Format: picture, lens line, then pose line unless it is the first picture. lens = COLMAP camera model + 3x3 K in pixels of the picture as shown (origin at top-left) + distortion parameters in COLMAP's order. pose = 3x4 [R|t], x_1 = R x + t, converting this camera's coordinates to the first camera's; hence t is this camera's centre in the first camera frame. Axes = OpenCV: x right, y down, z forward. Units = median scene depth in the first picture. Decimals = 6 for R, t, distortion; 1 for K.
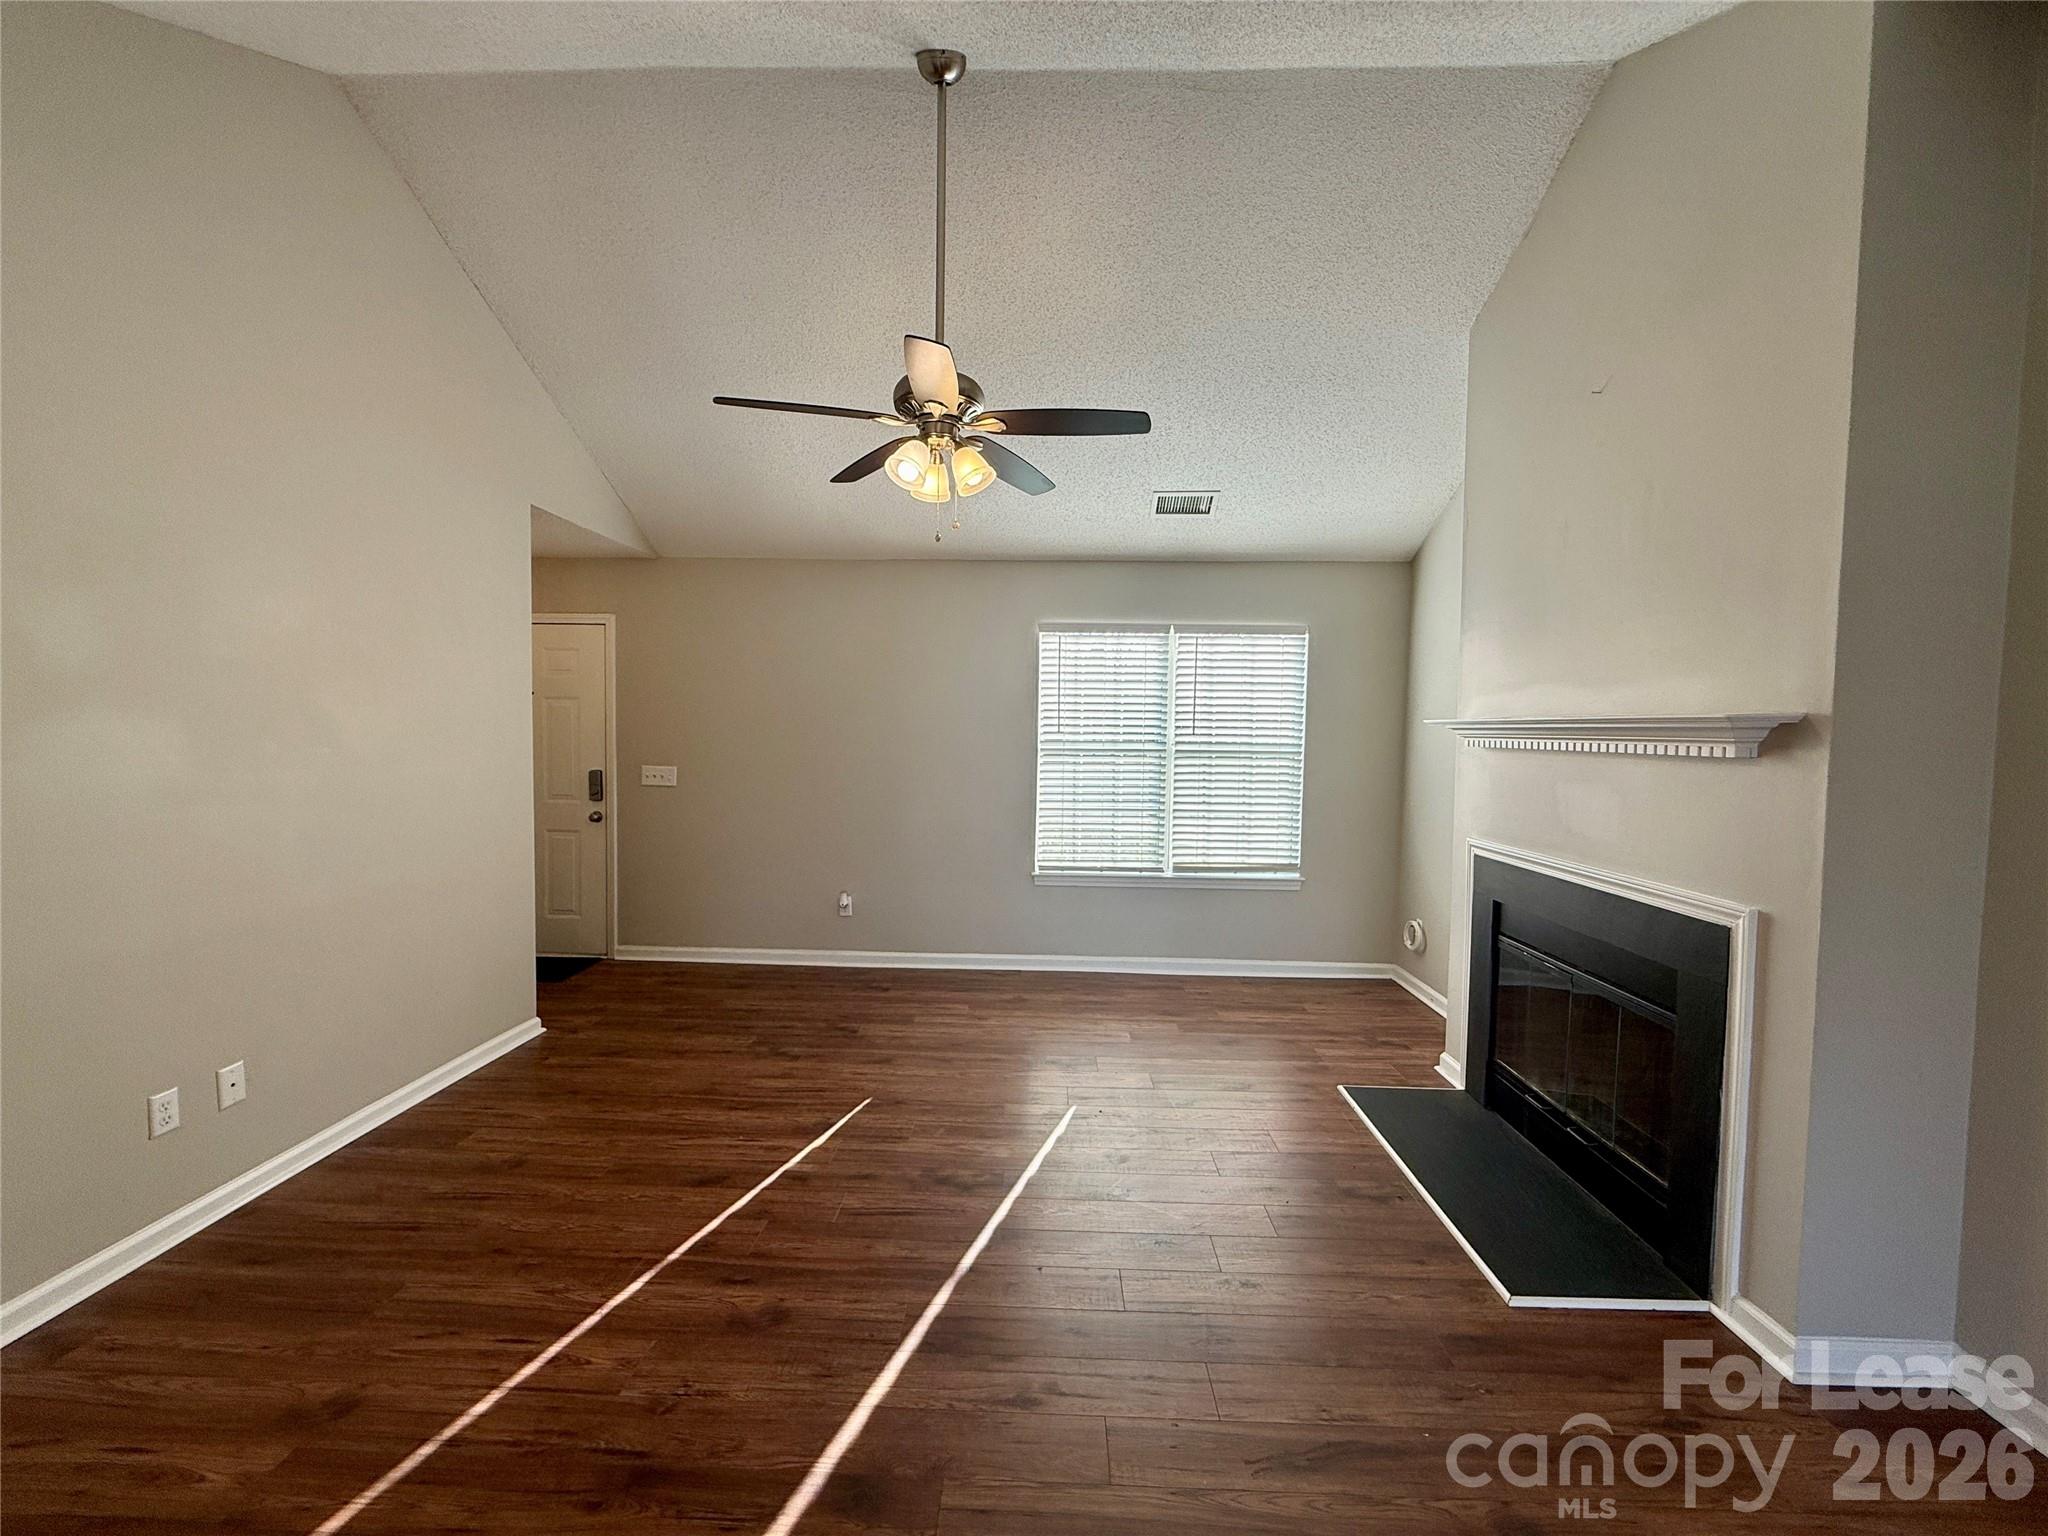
lens RADIAL K [[814.2, 0, 1021.3], [0, 814.2, 766.2], [0, 0, 1]] dist [0.000479, 0.000401]
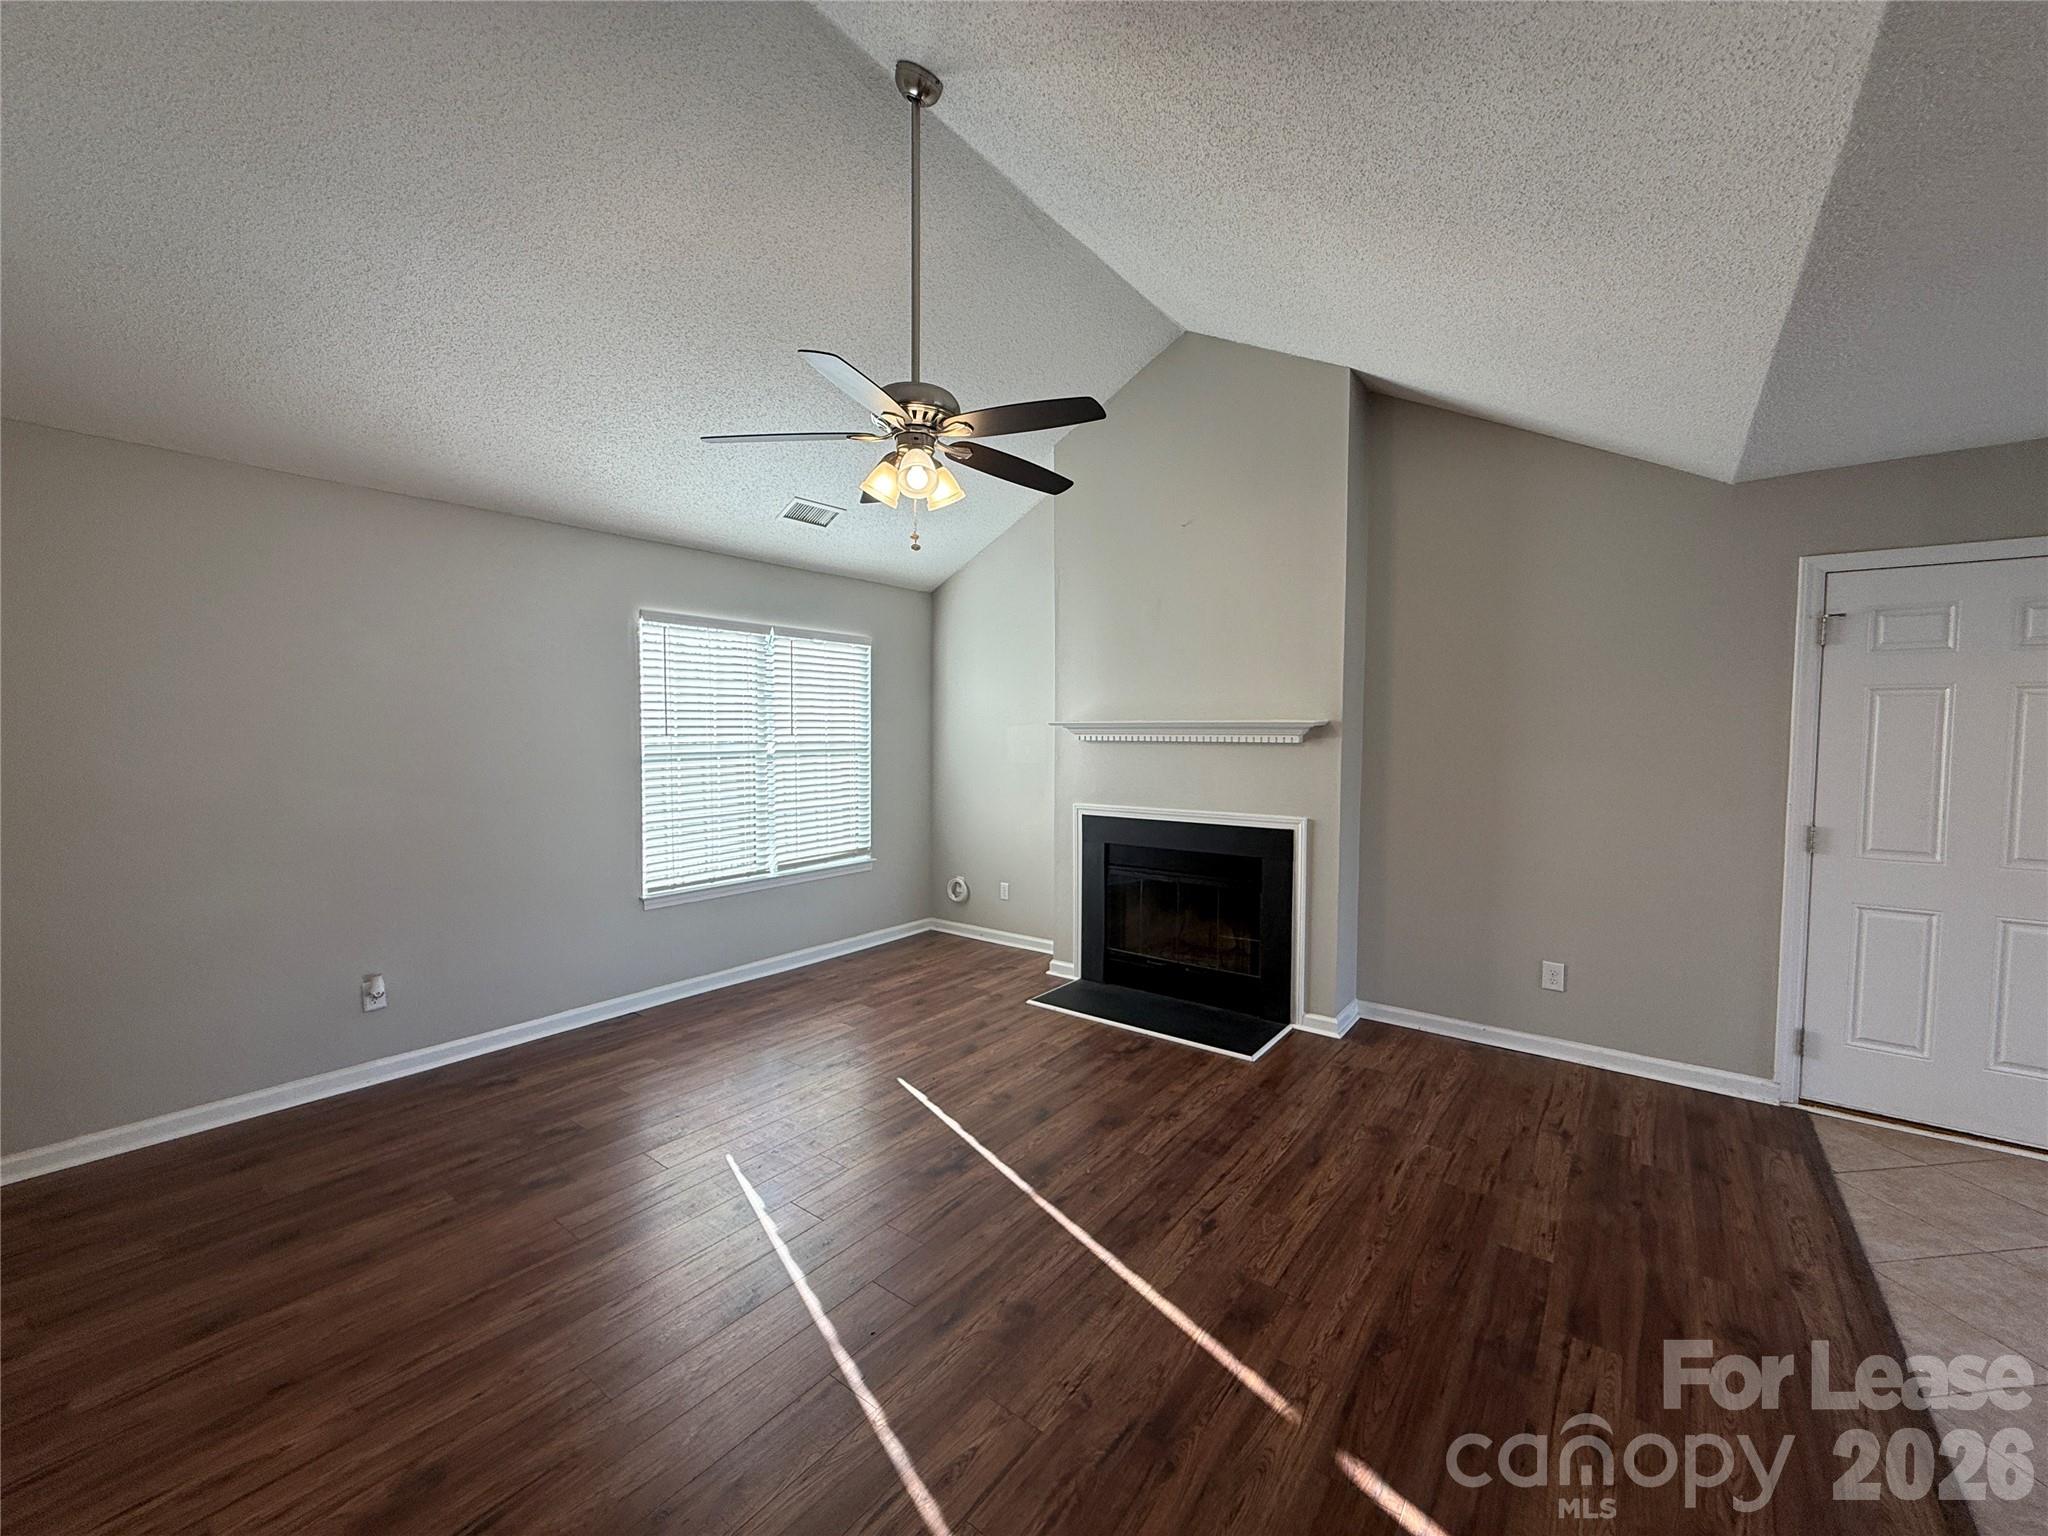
lens RADIAL K [[814.2, 0, 1023.6], [0, 814.2, 767.0], [0, 0, 1]] dist [0.000479, 0.000401]
pose [[0.581958, -0.049589, 0.811705, -0.563646], [0.042933, 0.998621, 0.030227, -0.020956], [-0.812085, 0.017258, 0.583284, 0.198472]]
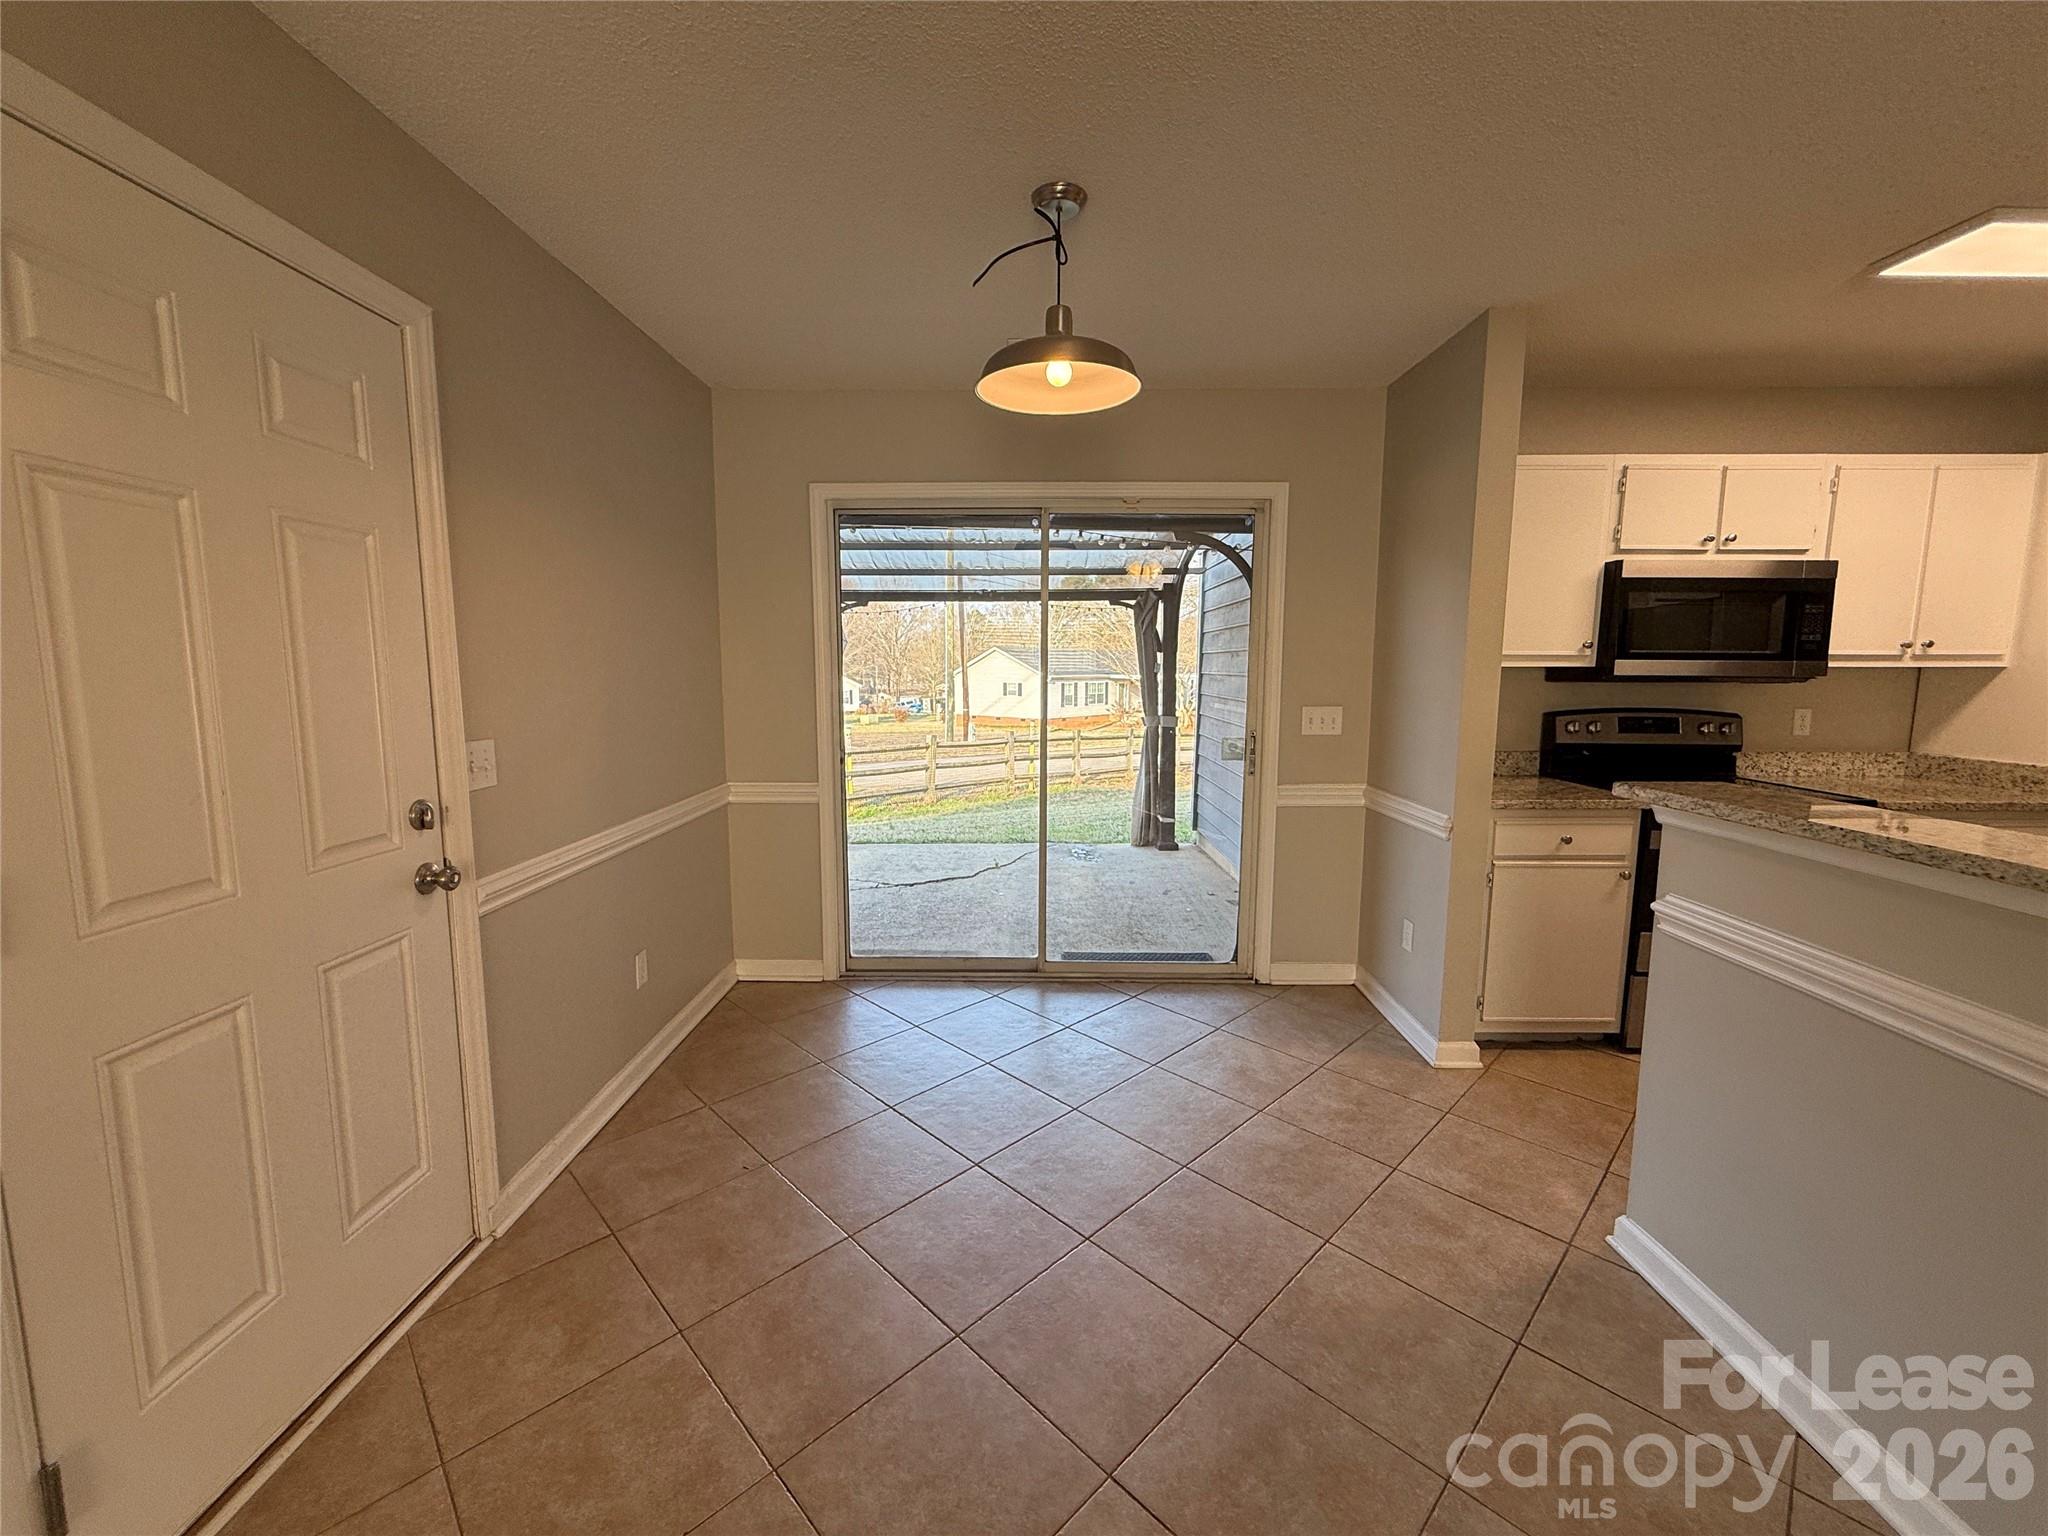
lens RADIAL K [[814.2, 0, 1024.4], [0, 814.2, 766.8], [0, 0, 1]] dist [0.000479, 0.000401]
pose [[-0.999555, -0.013408, -0.026629, 0.204858], [-0.017662, 0.985873, 0.166562, 0.010920], [0.024020, 0.166958, -0.985671, 0.286418]]
